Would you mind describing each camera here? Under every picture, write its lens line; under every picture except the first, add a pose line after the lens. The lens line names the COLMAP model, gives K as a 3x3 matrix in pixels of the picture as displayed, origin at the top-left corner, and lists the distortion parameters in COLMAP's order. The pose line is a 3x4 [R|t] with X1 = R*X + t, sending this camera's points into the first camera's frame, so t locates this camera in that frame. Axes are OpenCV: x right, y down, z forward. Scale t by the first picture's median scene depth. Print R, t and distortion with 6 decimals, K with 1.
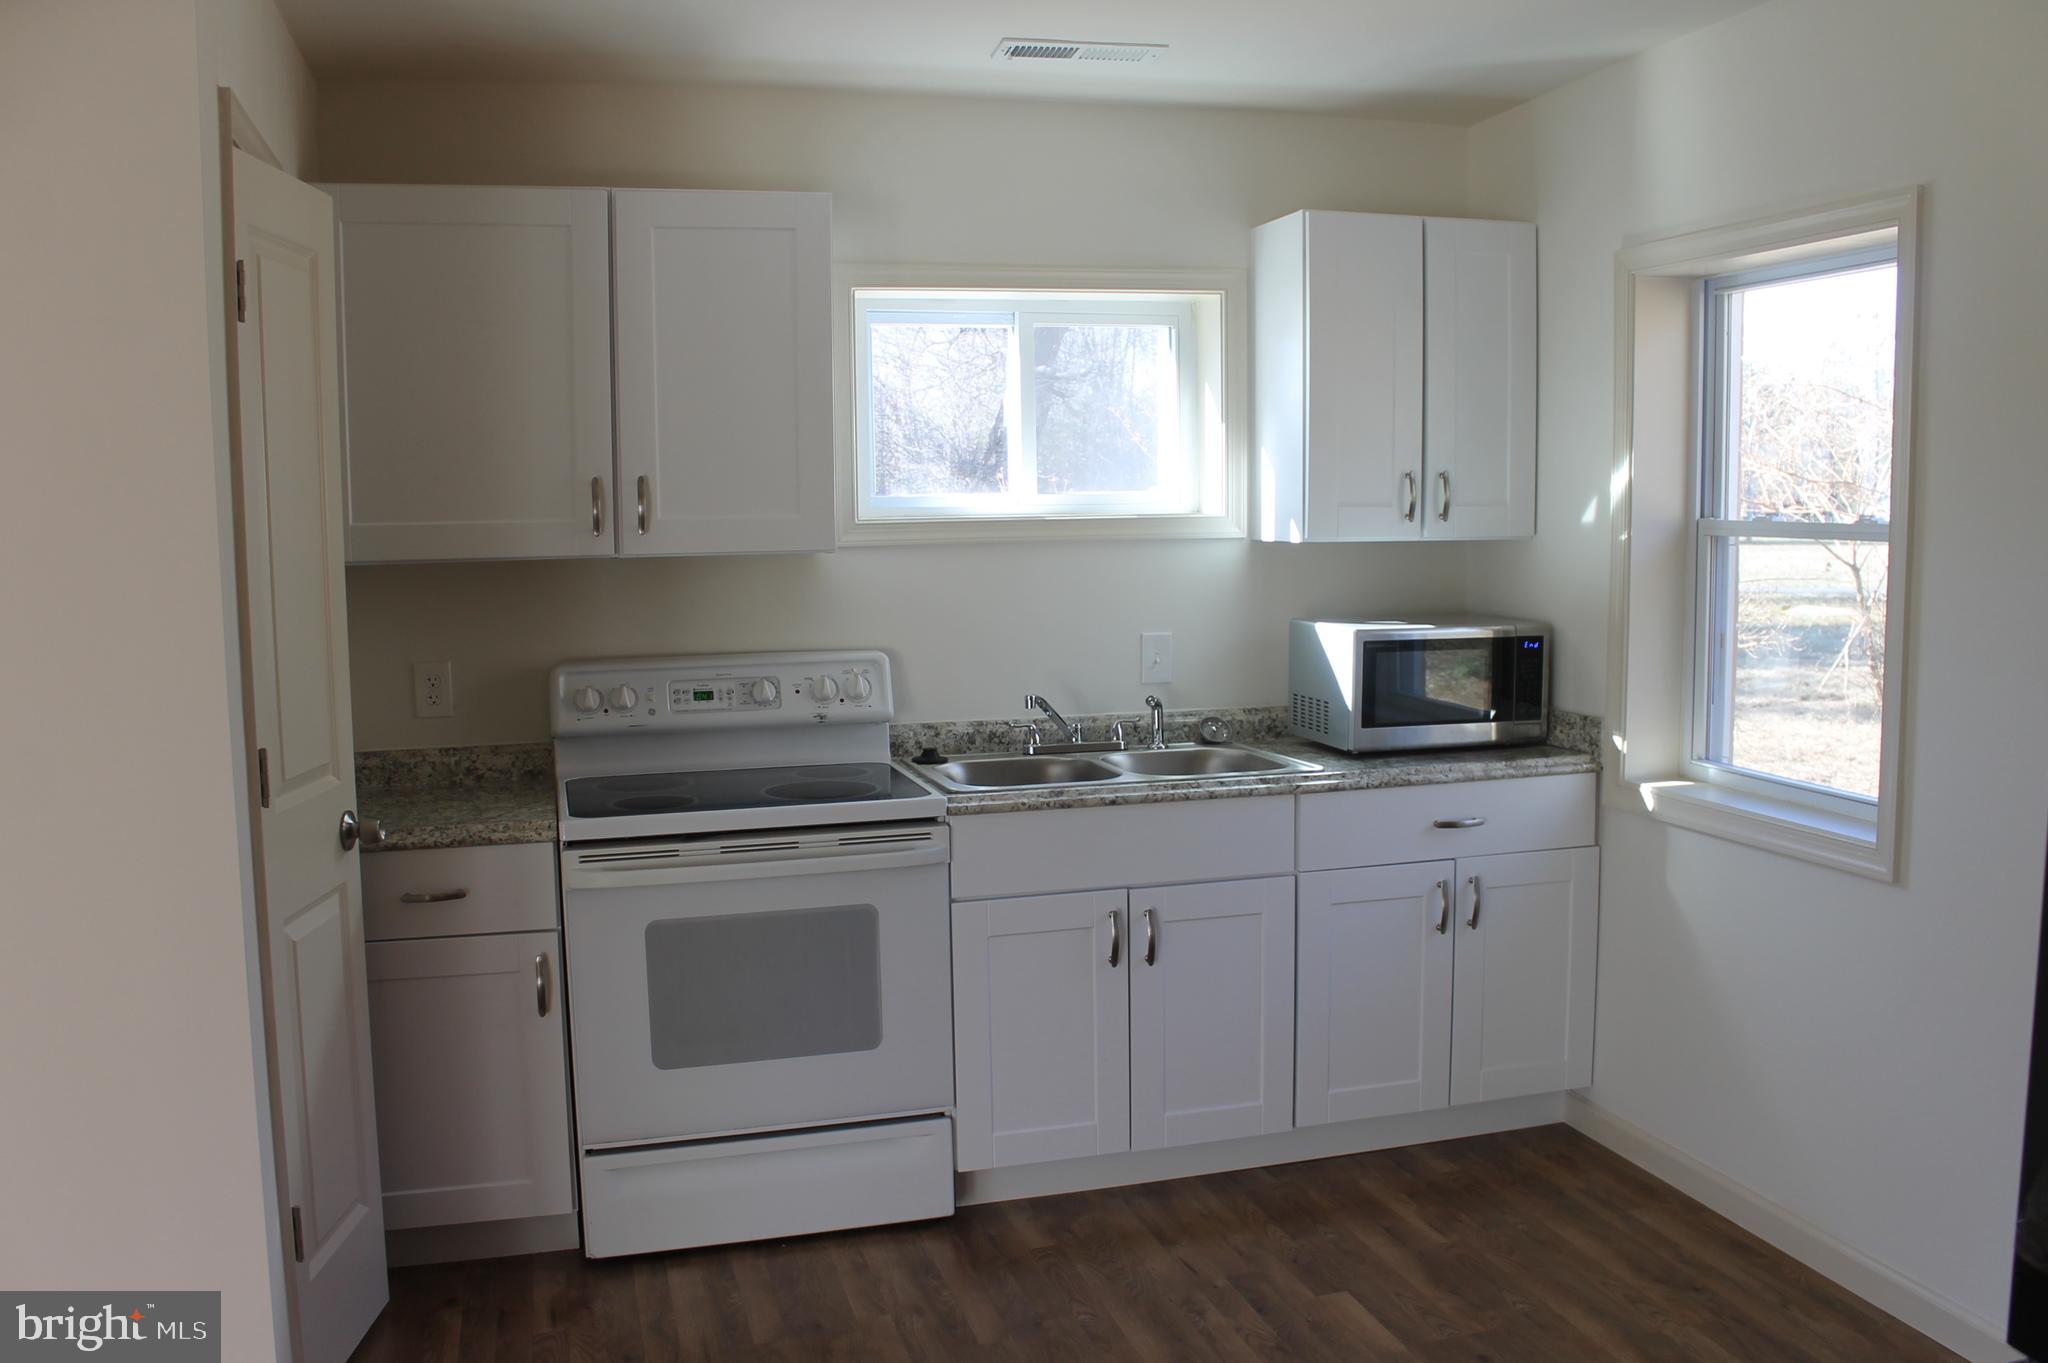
lens RADIAL K [[1762.8, 0, 1024.0], [0, 1762.8, 681.5], [0, 0, 1]] dist [-0.122953, 0.001235]
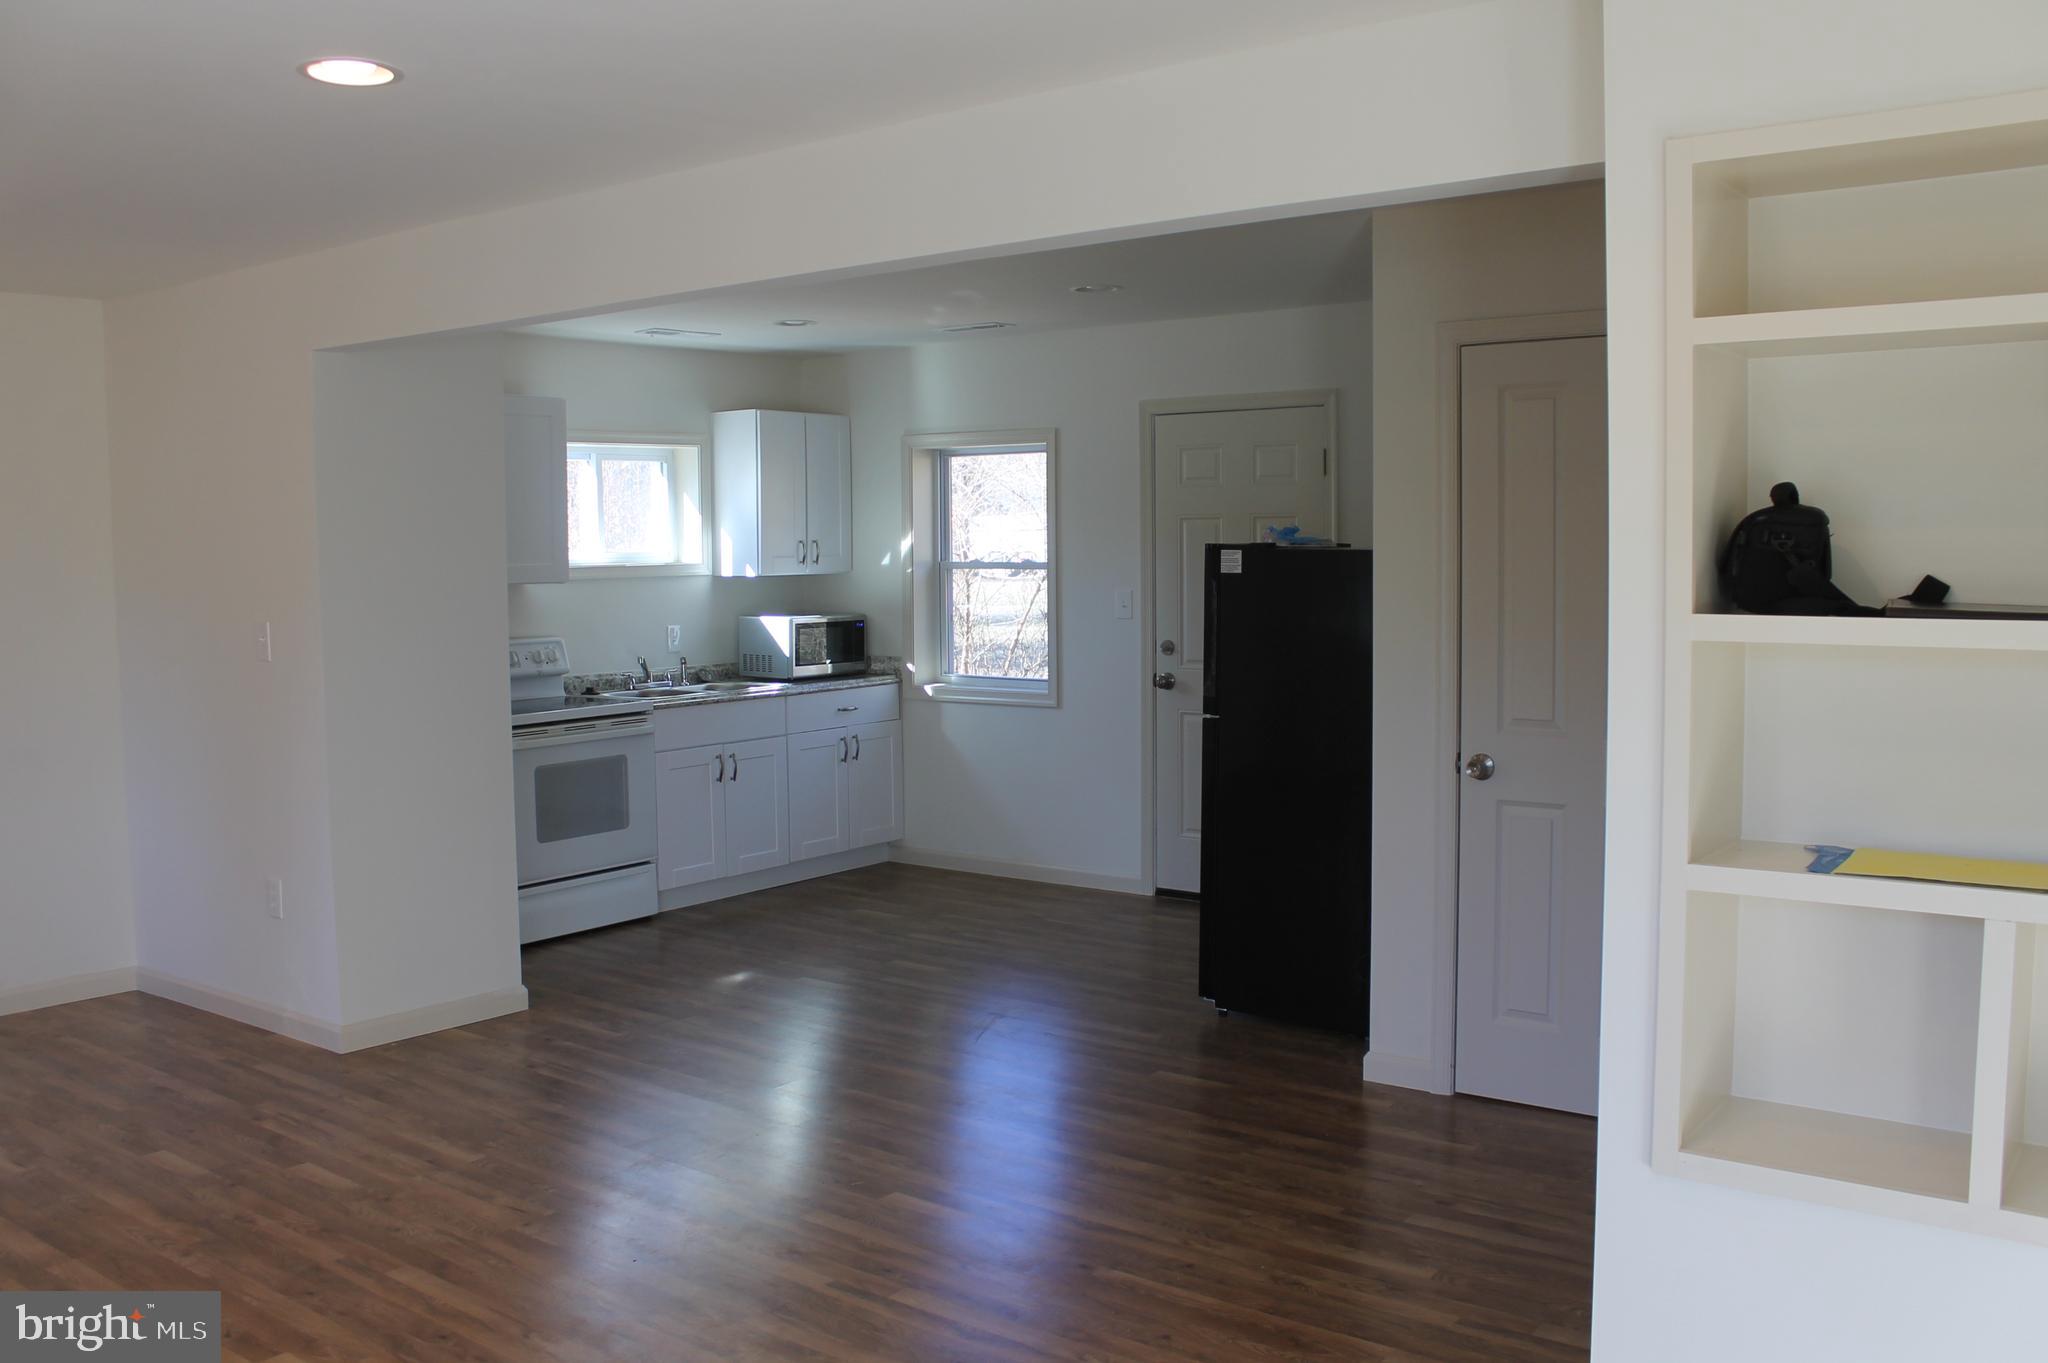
lens RADIAL K [[1762.8, 0, 1024.0], [0, 1762.8, 681.5], [0, 0, 1]] dist [-0.122953, 0.001235]
pose [[0.799127, -0.042155, 0.599682, -0.822902], [0.062178, 0.997984, -0.012704, 0.086789], [-0.597938, 0.047439, 0.800137, -0.787803]]
